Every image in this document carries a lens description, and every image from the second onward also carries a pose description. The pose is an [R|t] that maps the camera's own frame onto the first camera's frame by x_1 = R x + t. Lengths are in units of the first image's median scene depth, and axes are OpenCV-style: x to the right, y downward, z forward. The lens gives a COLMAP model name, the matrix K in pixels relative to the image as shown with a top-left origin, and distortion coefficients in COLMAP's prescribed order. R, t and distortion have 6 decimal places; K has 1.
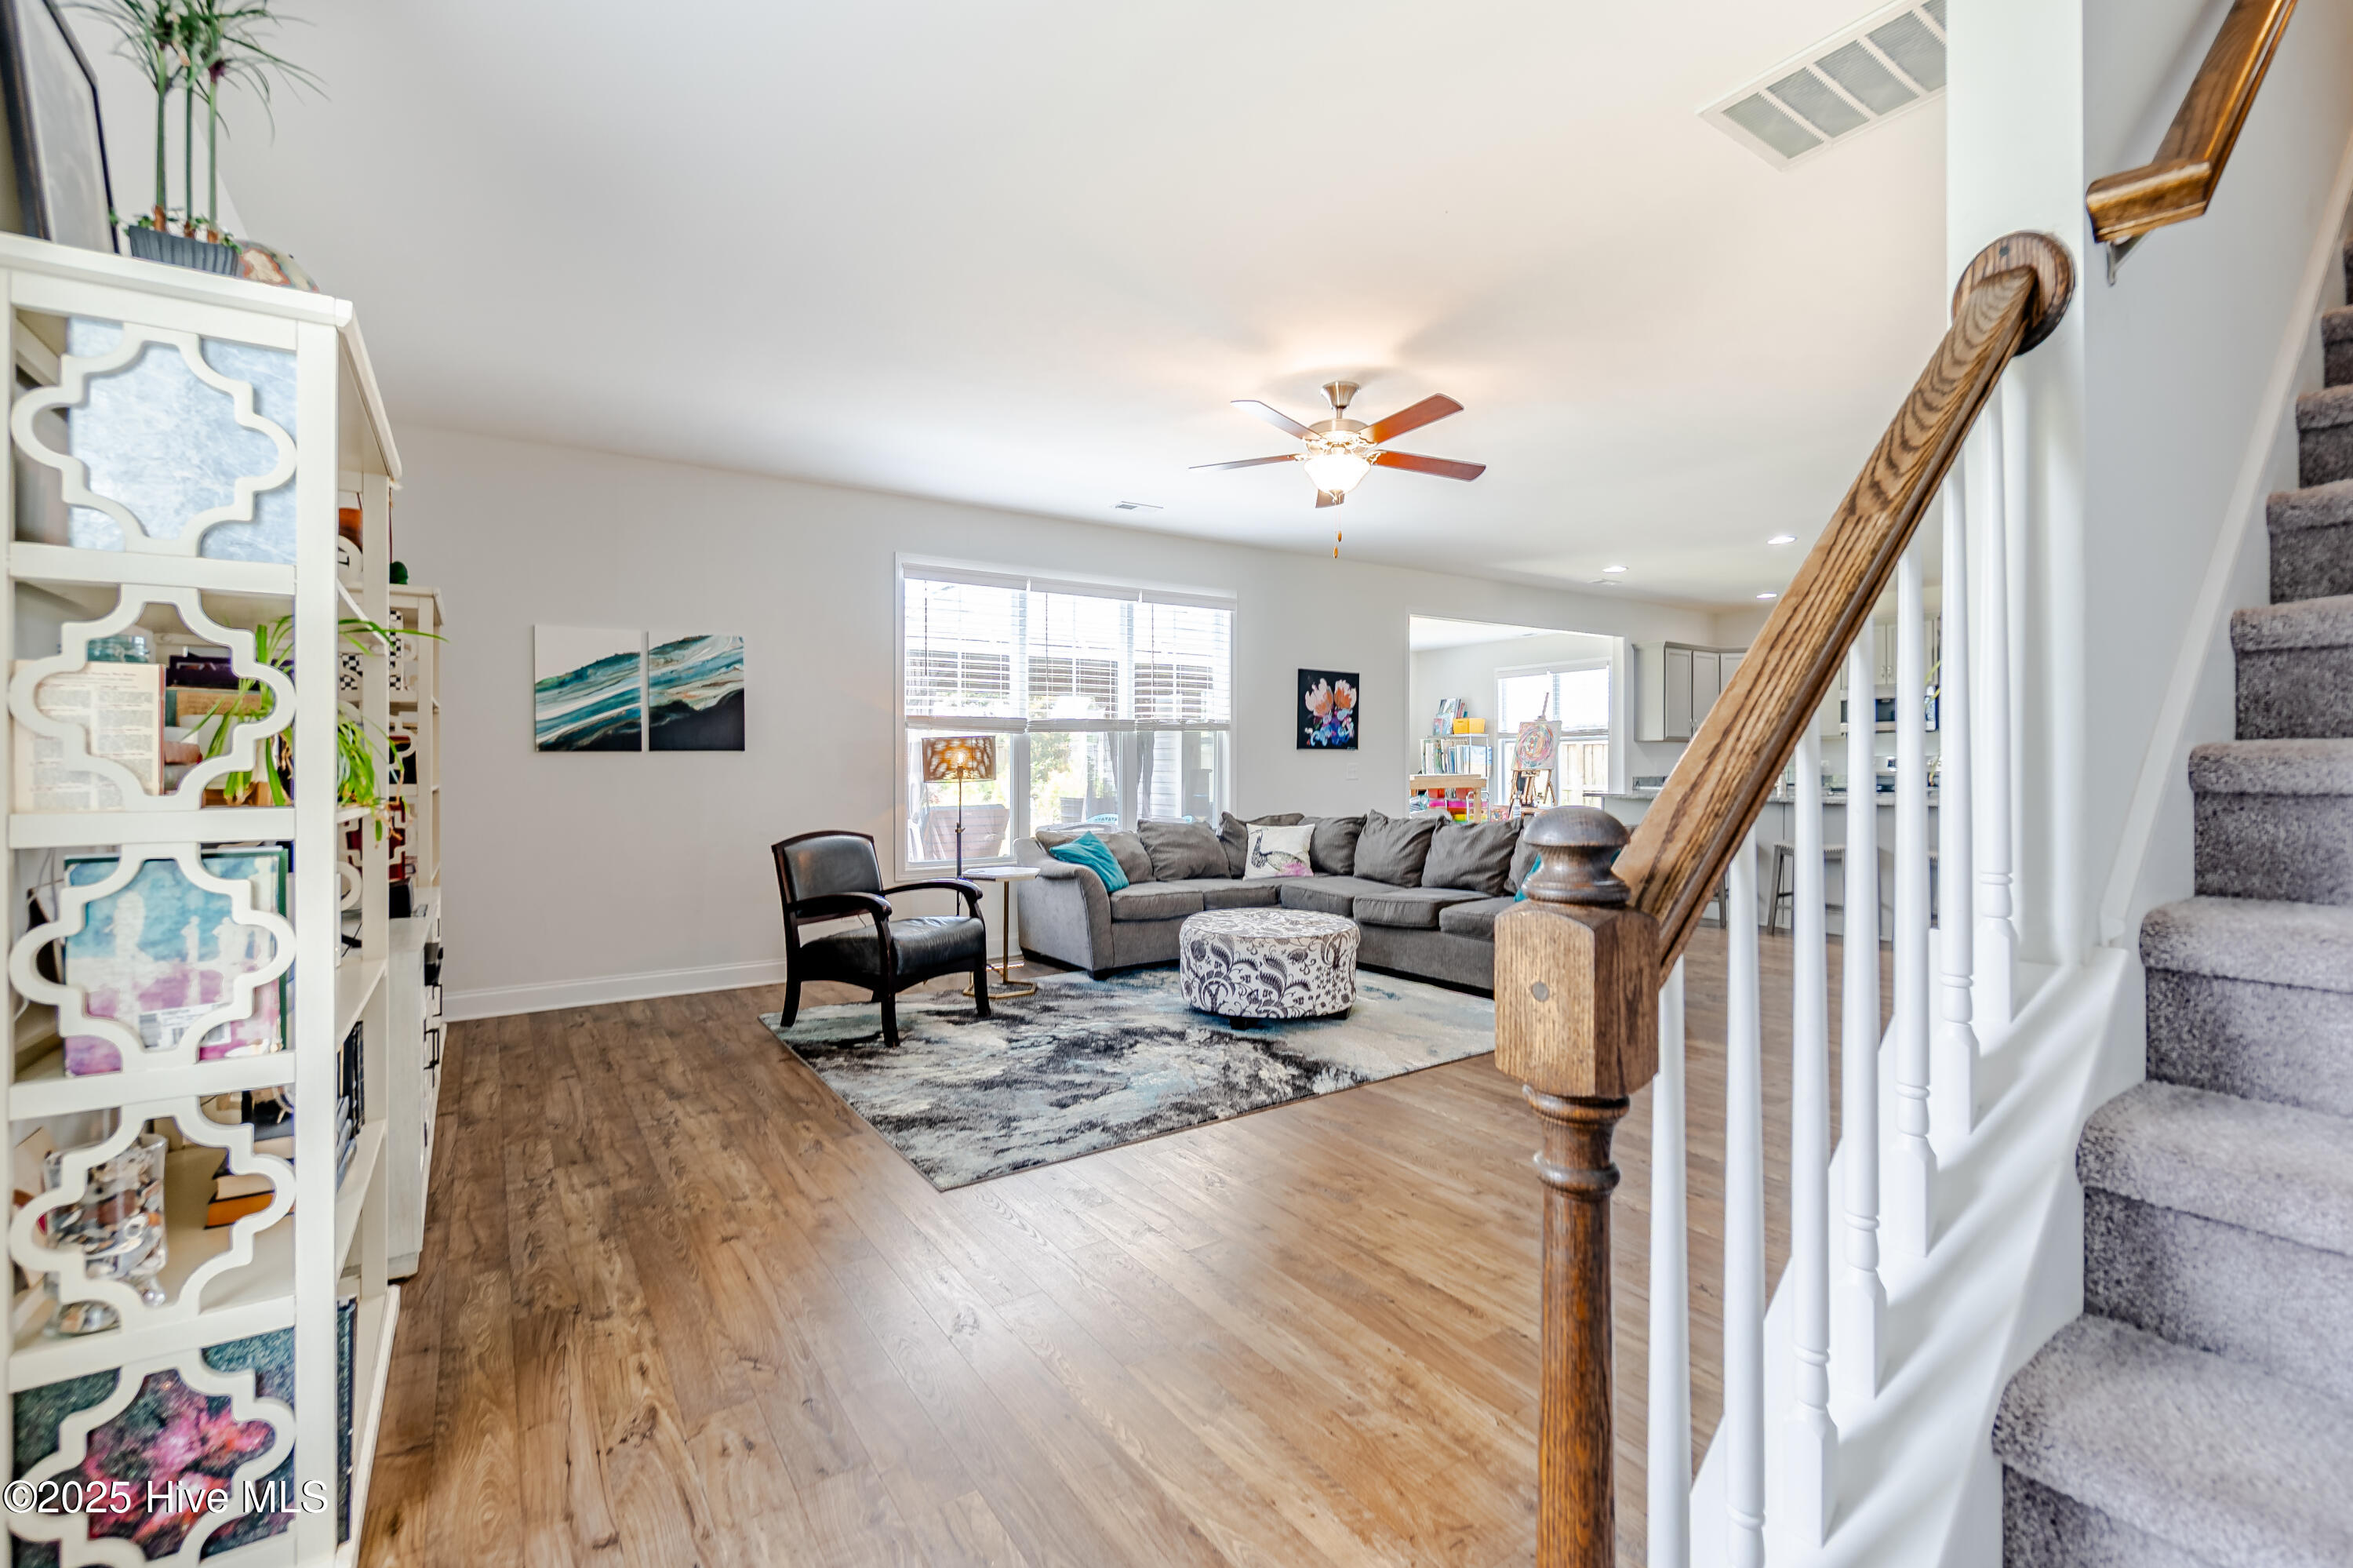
lens RADIAL K [[1010.3, 0, 1170.5], [0, 1010.3, 770.4], [0, 0, 1]] dist [-0.008712, -0.000051]
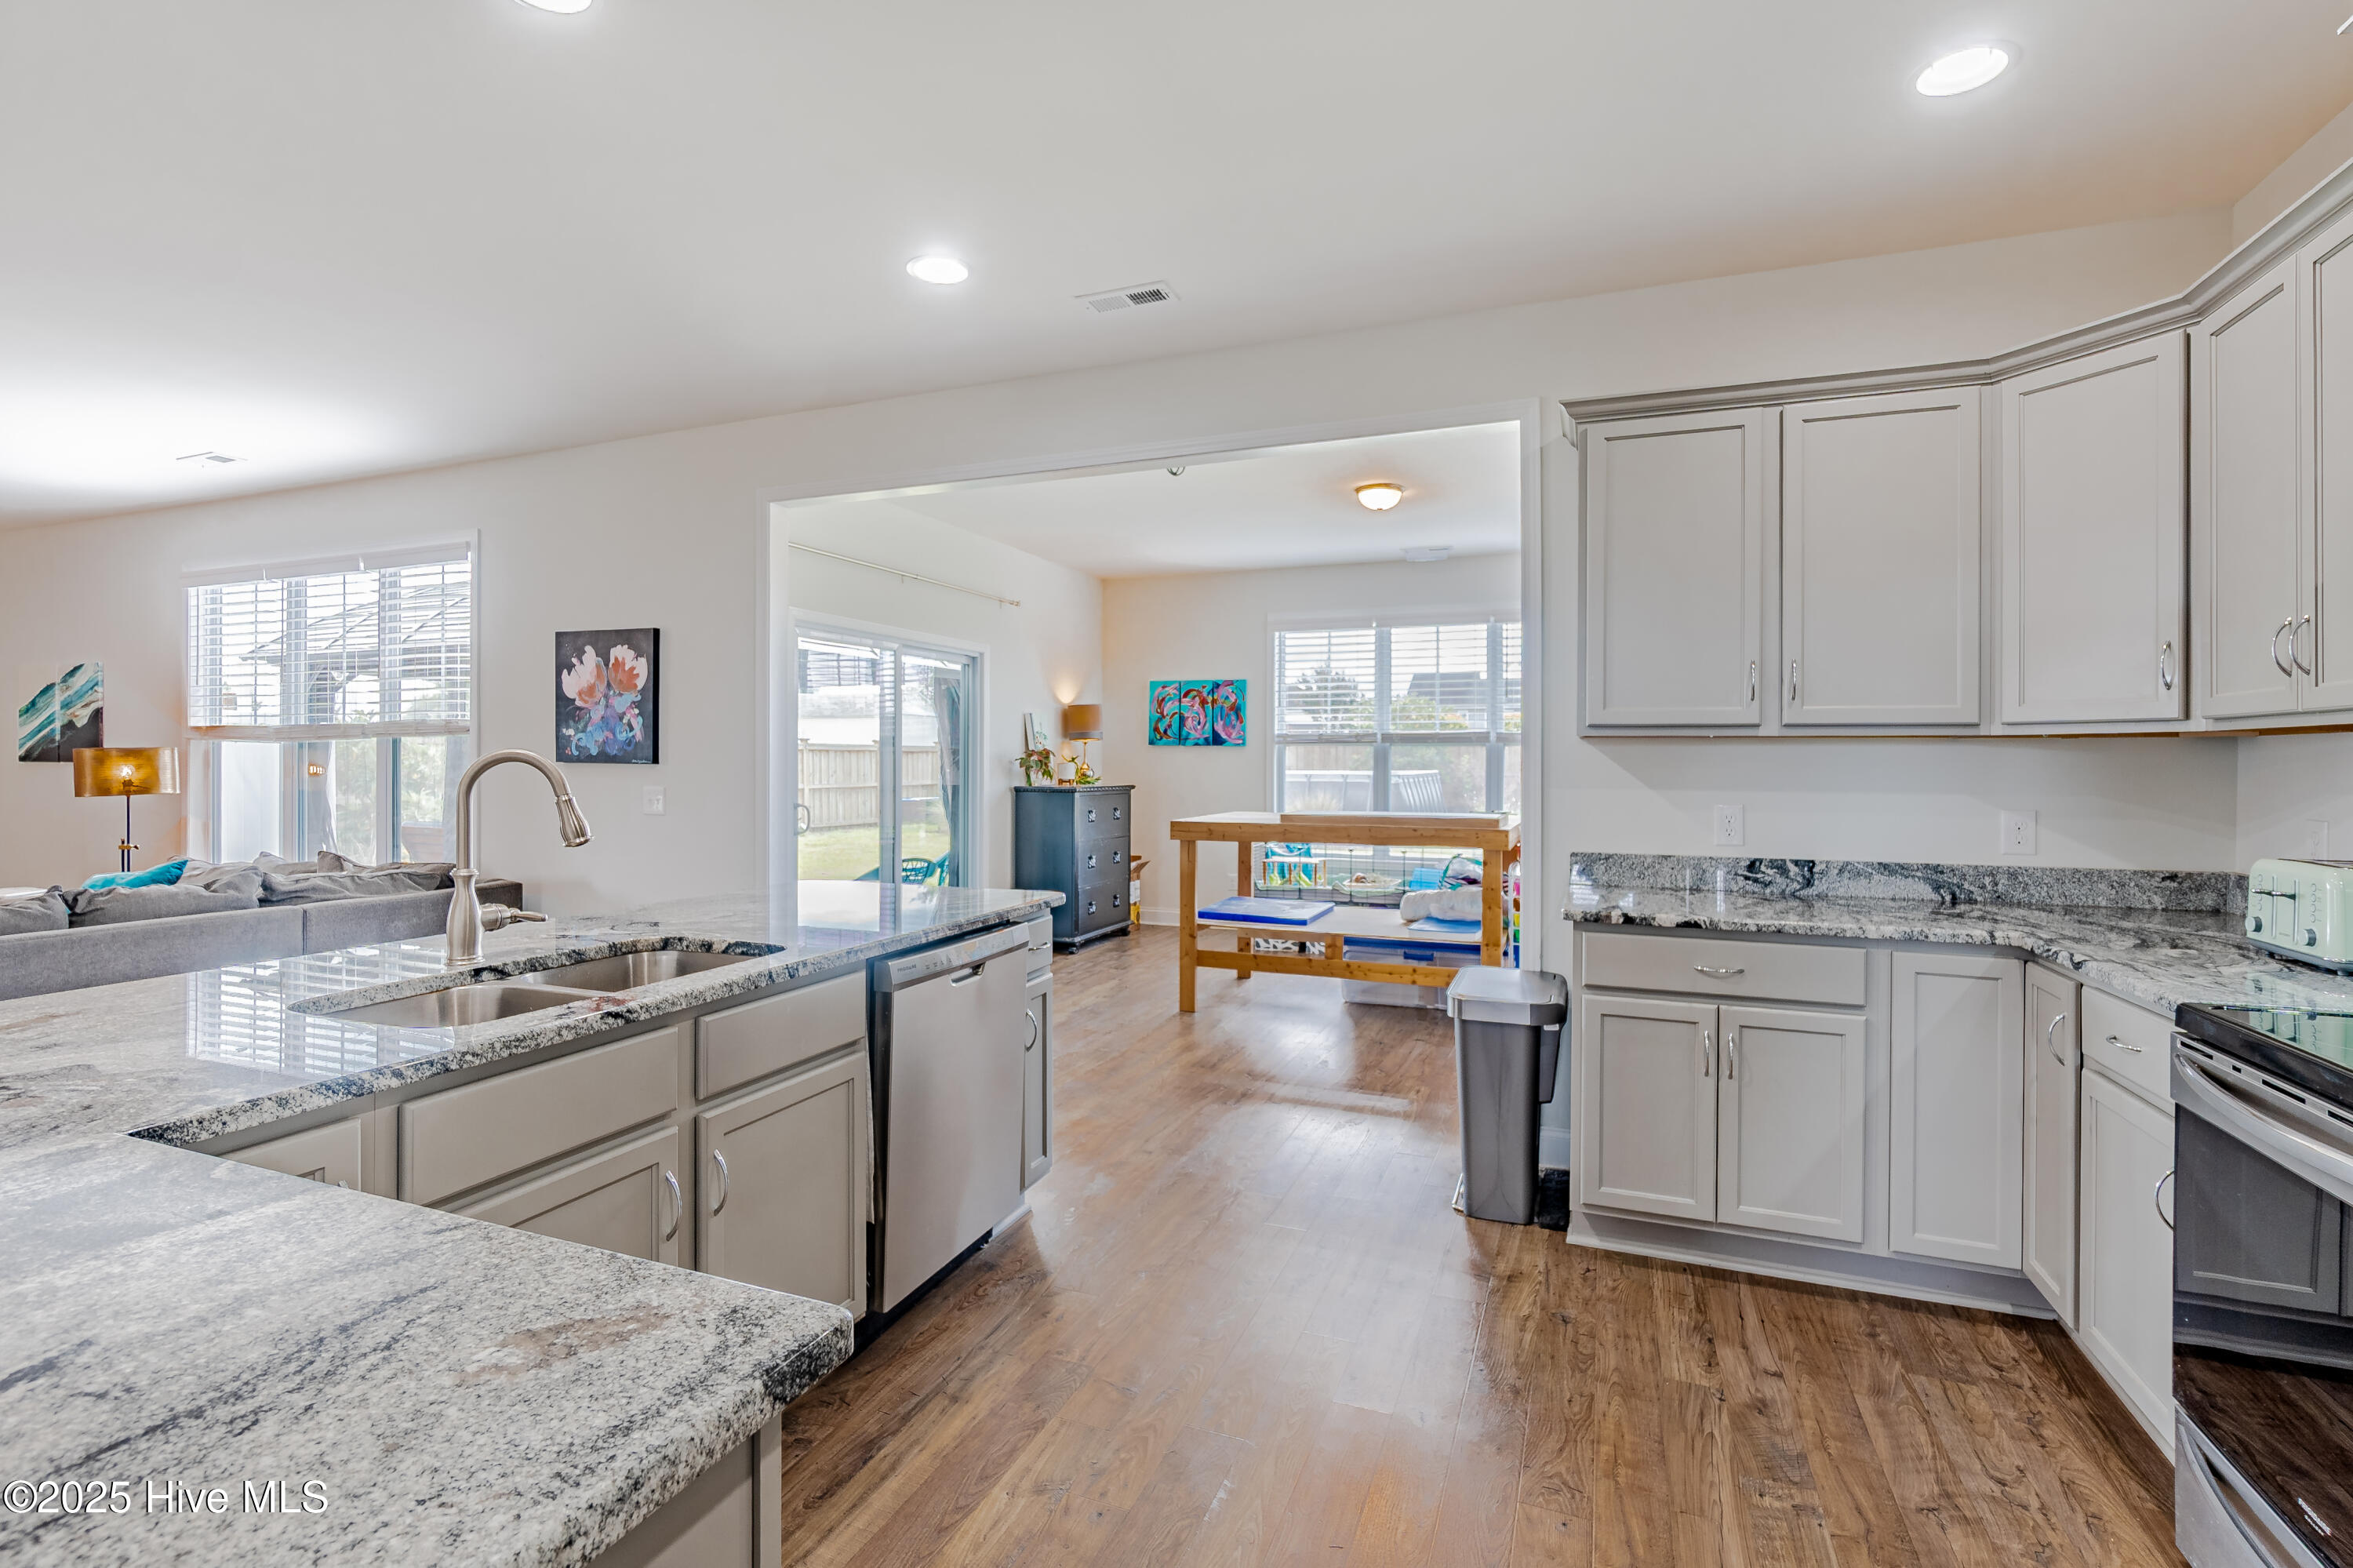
lens RADIAL K [[1090.8, 0, 1162.3], [0, 1090.8, 758.2], [0, 0, 1]] dist [-0.008742, 0.000143]
pose [[0.555832, 0.008231, -0.831254, 1.328794], [-0.012786, 0.999917, 0.001351, -0.043292], [0.831196, 0.009877, 0.555892, 1.398828]]
